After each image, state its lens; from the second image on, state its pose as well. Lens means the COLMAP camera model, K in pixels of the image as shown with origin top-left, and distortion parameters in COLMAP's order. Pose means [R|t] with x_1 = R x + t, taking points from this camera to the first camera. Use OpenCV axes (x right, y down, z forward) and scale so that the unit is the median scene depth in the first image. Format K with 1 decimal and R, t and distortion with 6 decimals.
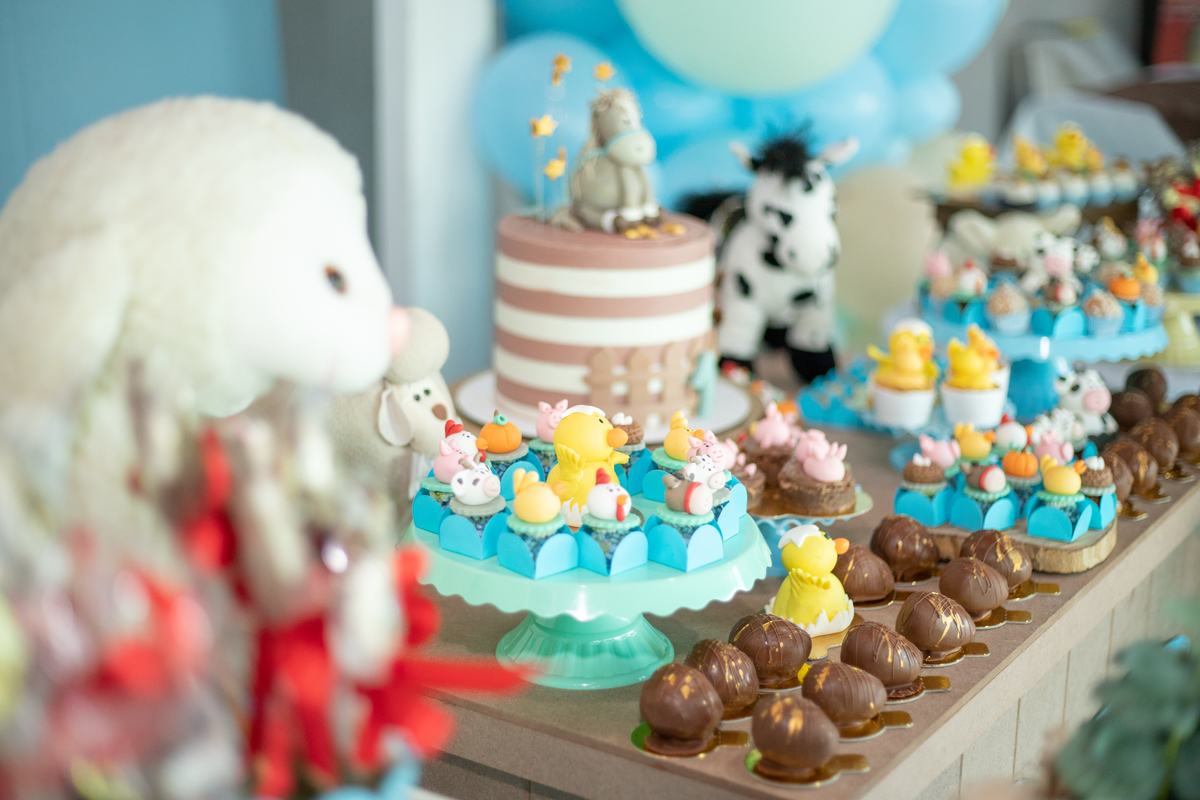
lens RADIAL K [[1804.2, 0, 600.0], [0, 1804.2, 400.0], [0, 0, 1]] dist [-0.122634, -0.037067]
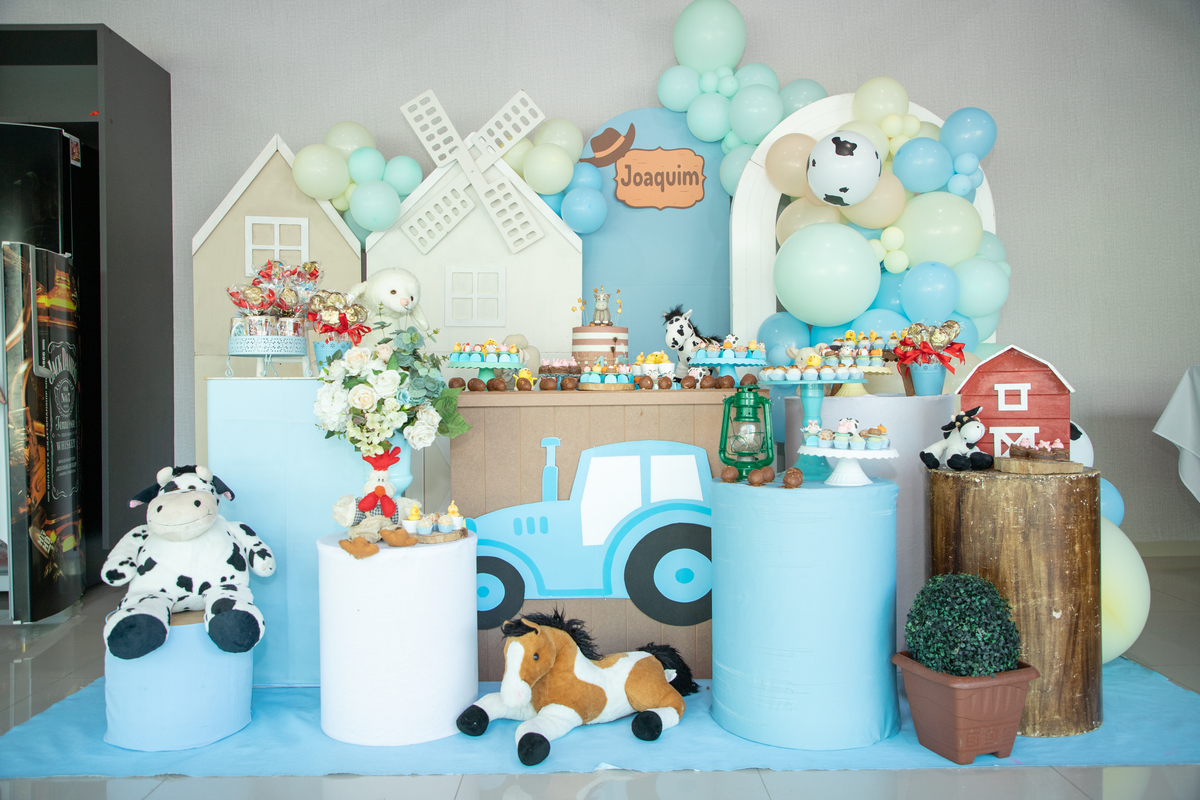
lens RADIAL K [[941.1, 0, 601.6], [0, 941.1, 394.9], [0, 0, 1]] dist [-0.012271, 0.000162]
pose [[0.566937, 0.000267, -0.823761, 1.723272], [-0.216448, 0.964911, -0.148653, 0.354558], [0.794816, 0.262578, 0.547101, -0.070591]]
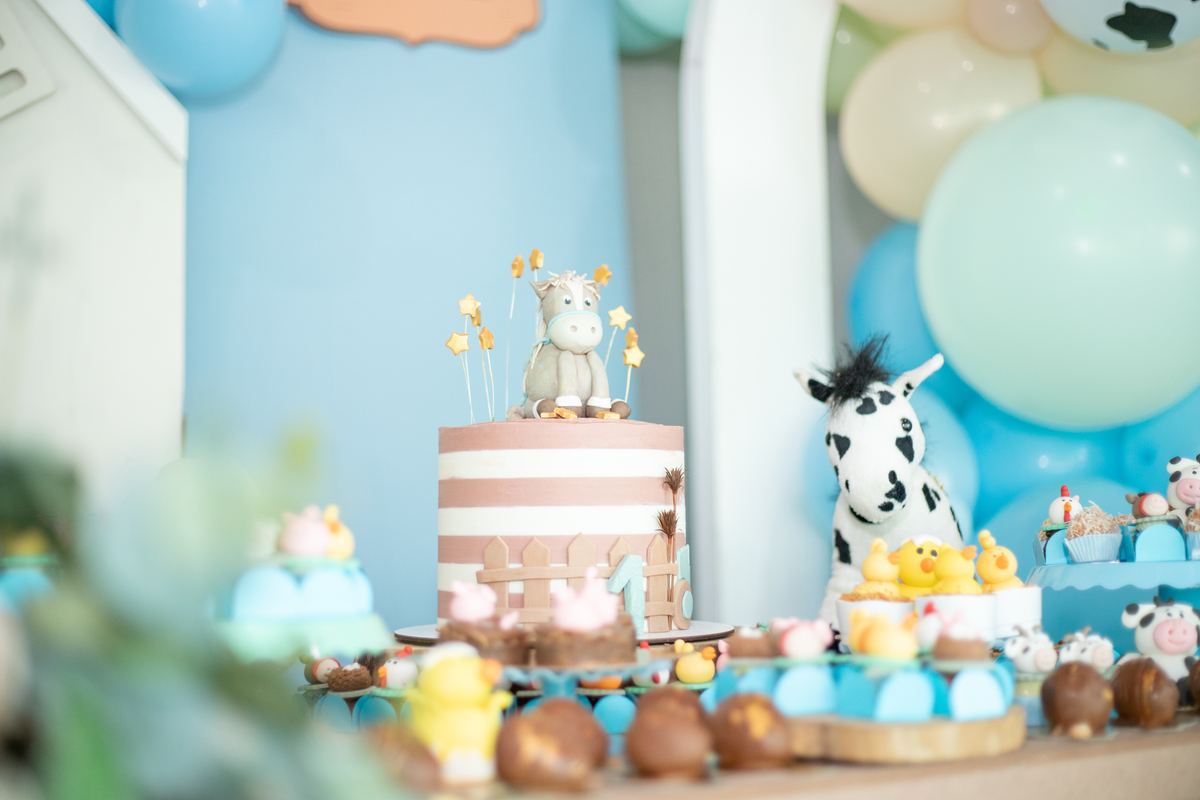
lens RADIAL K [[1804.2, 0, 600.0], [0, 1804.2, 400.0], [0, 0, 1]] dist [-0.122634, -0.037067]
pose [[0.878398, -0.063444, -0.473700, 0.453268], [-0.099498, 0.945158, -0.311090, 0.170224], [0.467458, 0.320393, 0.823912, 0.282381]]
